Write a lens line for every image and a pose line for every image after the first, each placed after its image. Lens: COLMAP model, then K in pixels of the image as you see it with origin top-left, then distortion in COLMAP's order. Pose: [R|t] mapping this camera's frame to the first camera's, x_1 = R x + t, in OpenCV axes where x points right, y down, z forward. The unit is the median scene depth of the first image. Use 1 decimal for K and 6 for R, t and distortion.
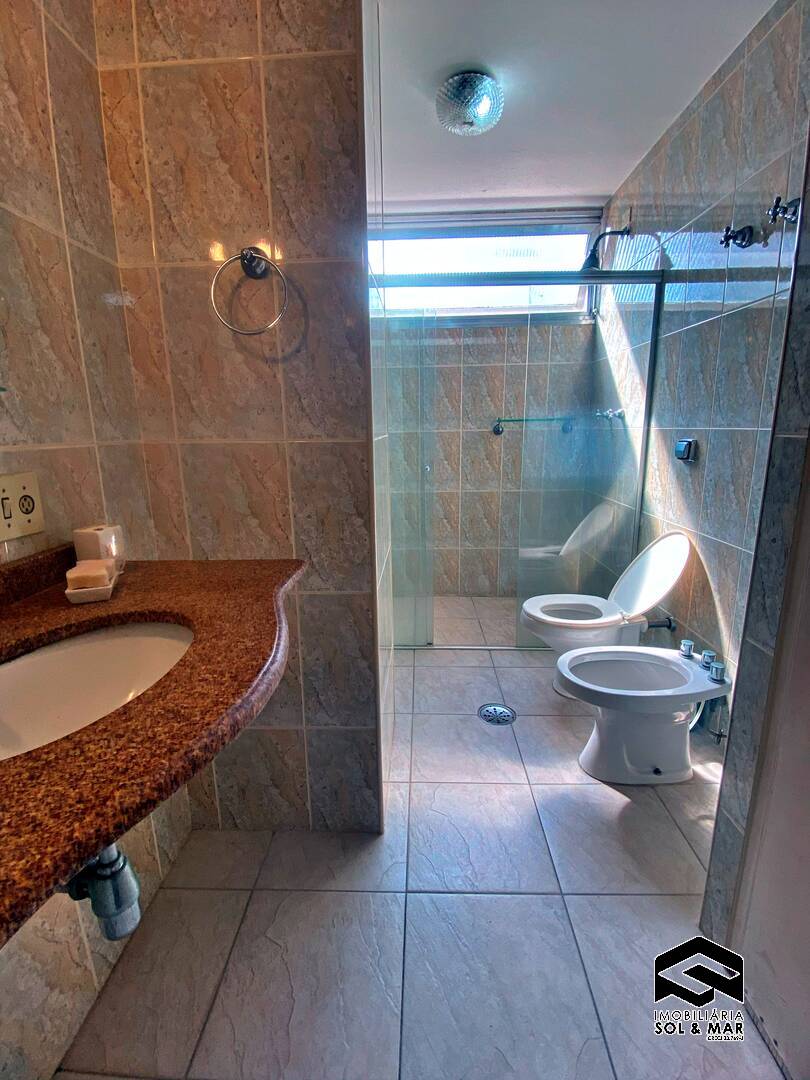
lens RADIAL K [[488.0, 0, 405.5], [0, 488.0, 537.4], [0, 0, 1]] dist [0.046639, -0.038428]
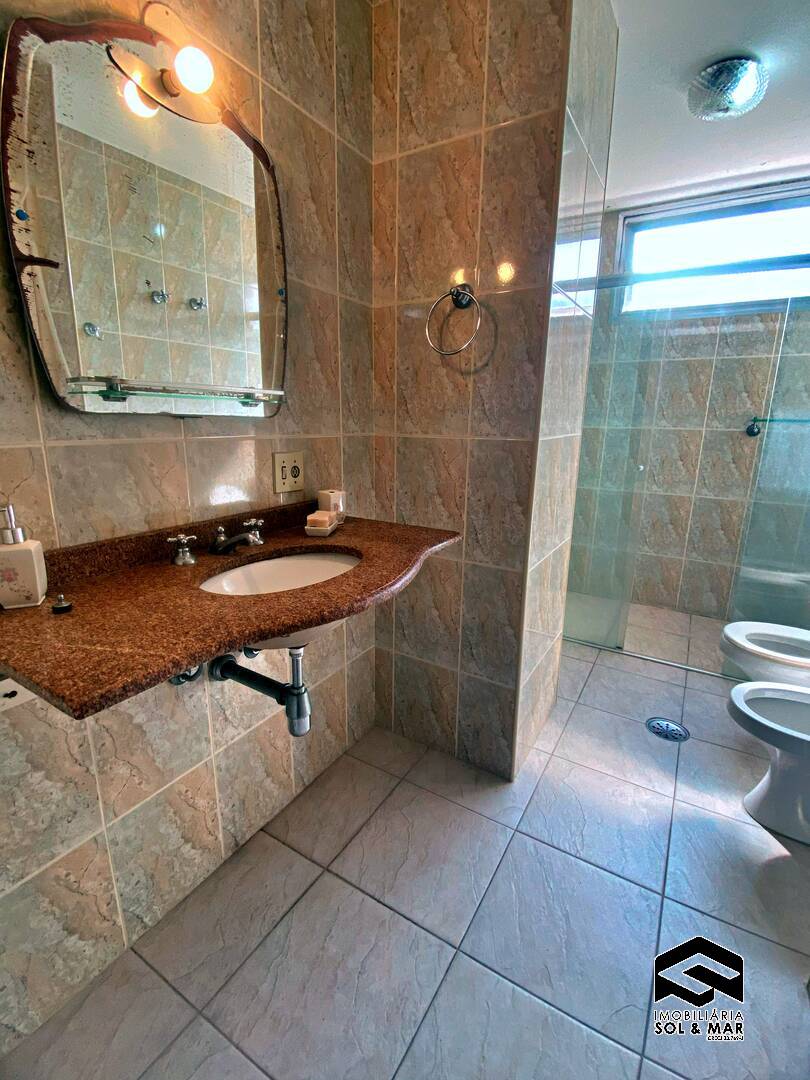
lens RADIAL K [[483.7, 0, 405.0], [0, 483.7, 540.0], [0, 0, 1]] dist [0.082384, -0.070558]
pose [[0.871507, 0.146069, -0.468124, 0.246334], [-0.134129, 0.989209, 0.058955, 0.009433], [0.471684, 0.011409, 0.881694, -0.173704]]
